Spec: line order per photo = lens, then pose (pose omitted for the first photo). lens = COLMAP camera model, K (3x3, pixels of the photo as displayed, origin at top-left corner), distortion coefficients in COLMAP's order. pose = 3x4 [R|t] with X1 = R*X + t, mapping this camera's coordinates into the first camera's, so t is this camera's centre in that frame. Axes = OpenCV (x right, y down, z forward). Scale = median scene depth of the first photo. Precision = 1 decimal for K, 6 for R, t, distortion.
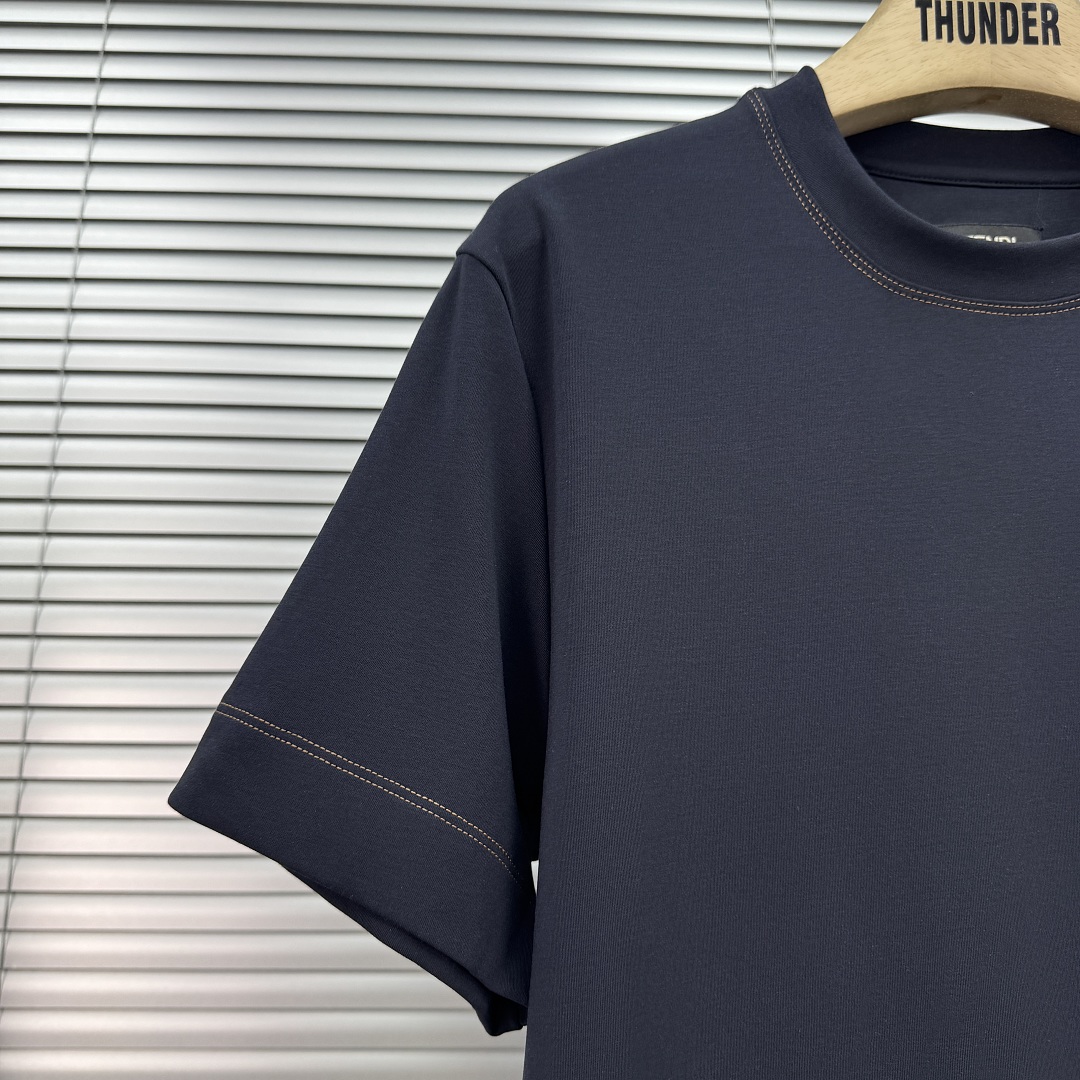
lens RADIAL K [[879.3, 0, 540.0], [0, 879.3, 540.0], [0, 0, 1]] dist [-0.022260, 0.002237]
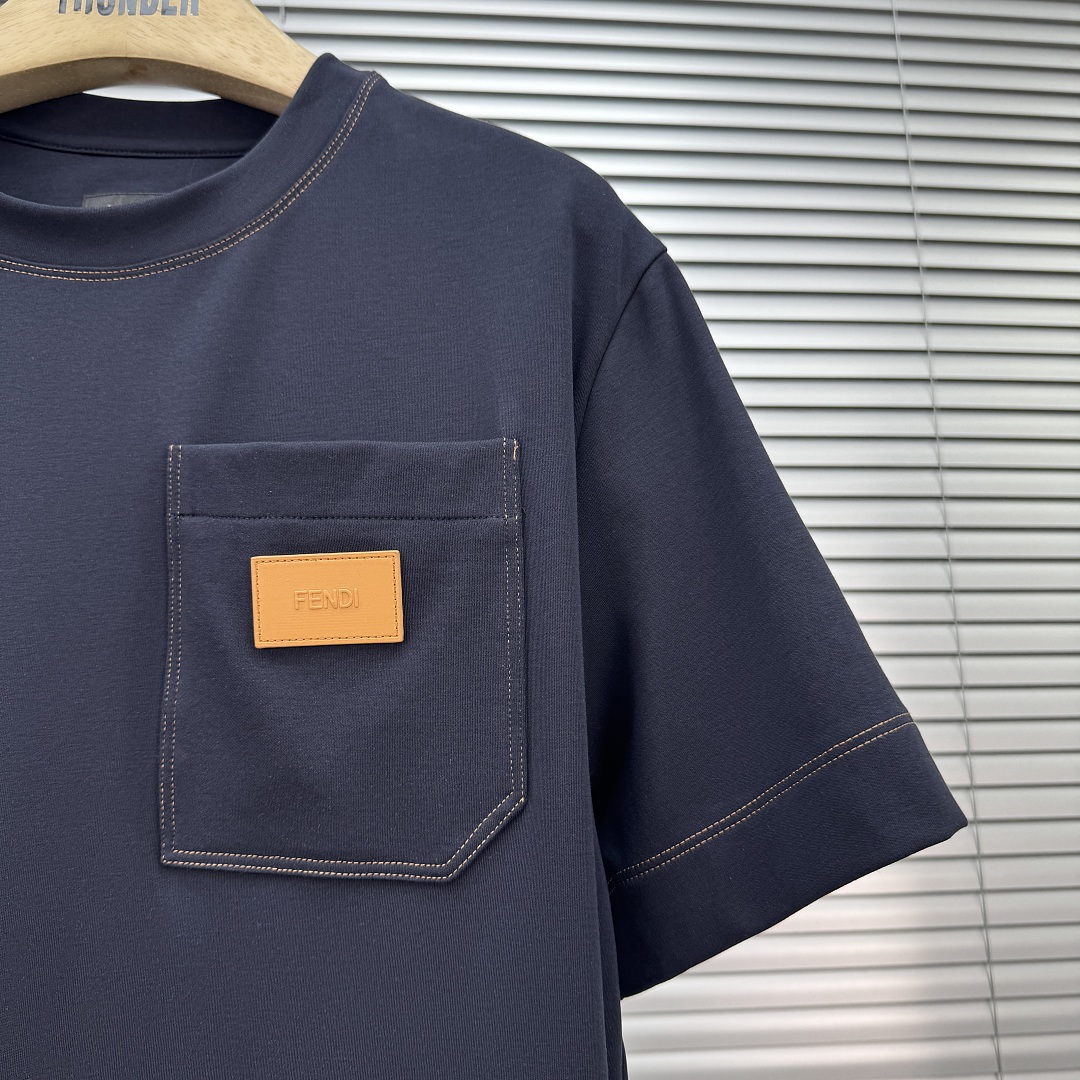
lens RADIAL K [[879.3, 0, 540.0], [0, 879.3, 540.0], [0, 0, 1]] dist [-0.022260, 0.002237]
pose [[0.998667, -0.018674, 0.048121, 0.933368], [0.019318, 0.999730, -0.012939, 0.058038], [-0.047866, 0.013852, 0.998758, -0.017525]]
